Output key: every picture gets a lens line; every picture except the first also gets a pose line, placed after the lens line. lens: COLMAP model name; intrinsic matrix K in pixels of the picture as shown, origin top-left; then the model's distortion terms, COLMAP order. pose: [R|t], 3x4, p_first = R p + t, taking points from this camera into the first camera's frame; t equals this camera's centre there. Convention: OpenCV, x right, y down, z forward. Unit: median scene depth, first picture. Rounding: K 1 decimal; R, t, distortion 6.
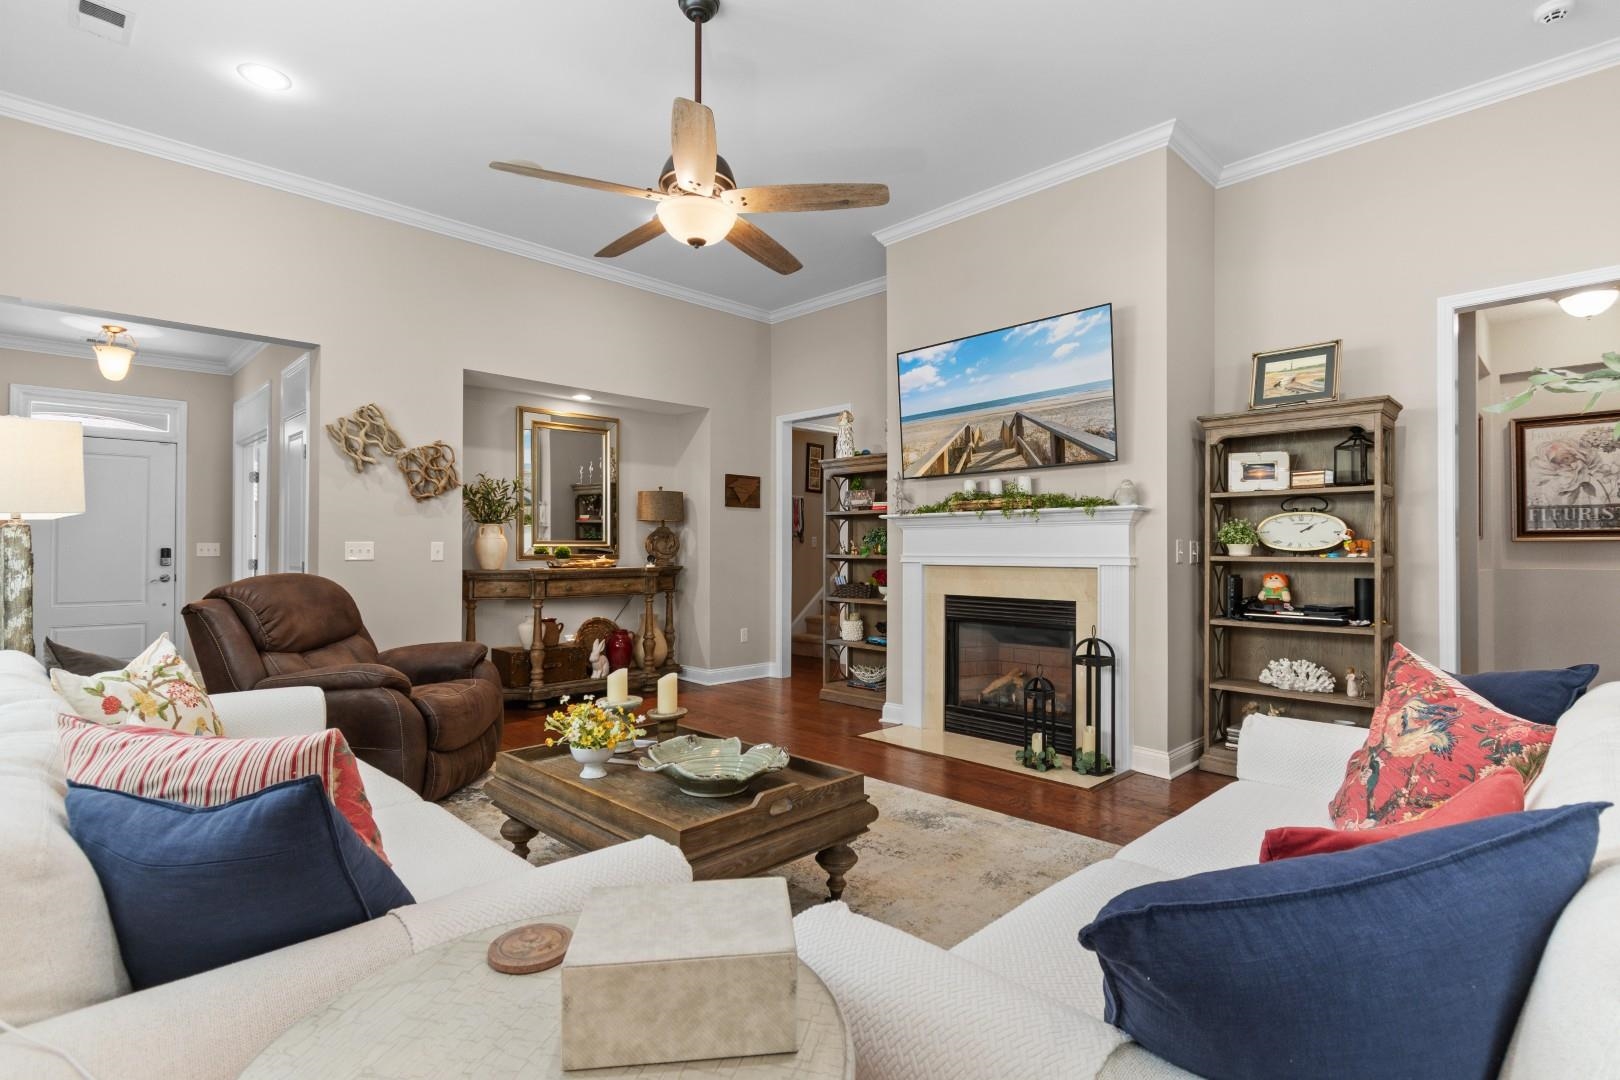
lens RADIAL K [[785.0, 0, 812.5], [0, 785.0, 542.8], [0, 0, 1]] dist [-0.001450, -0.000259]
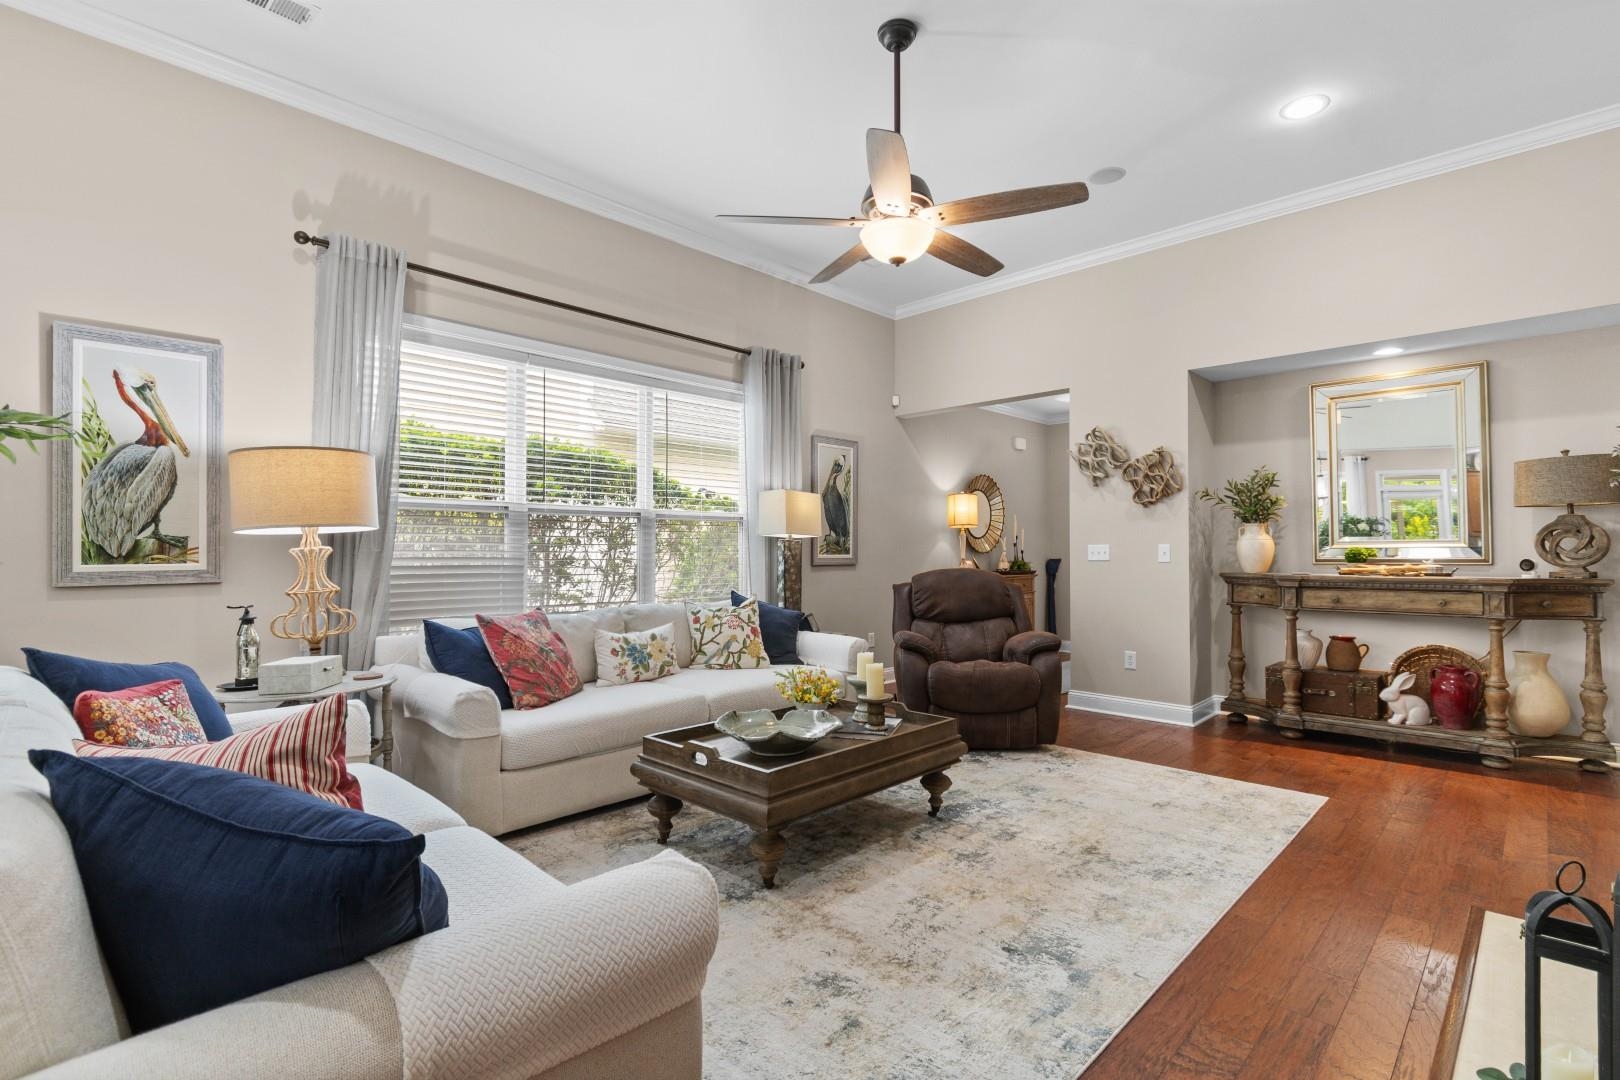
lens RADIAL K [[751.9, 0, 806.2], [0, 751.9, 539.9], [0, 0, 1]] dist [-0.002207, -0.000224]
pose [[0.011521, -0.018659, -0.999760, 0.496612], [0.008973, 0.999788, -0.018556, 0.006986], [0.999893, -0.008757, 0.011686, 0.498972]]
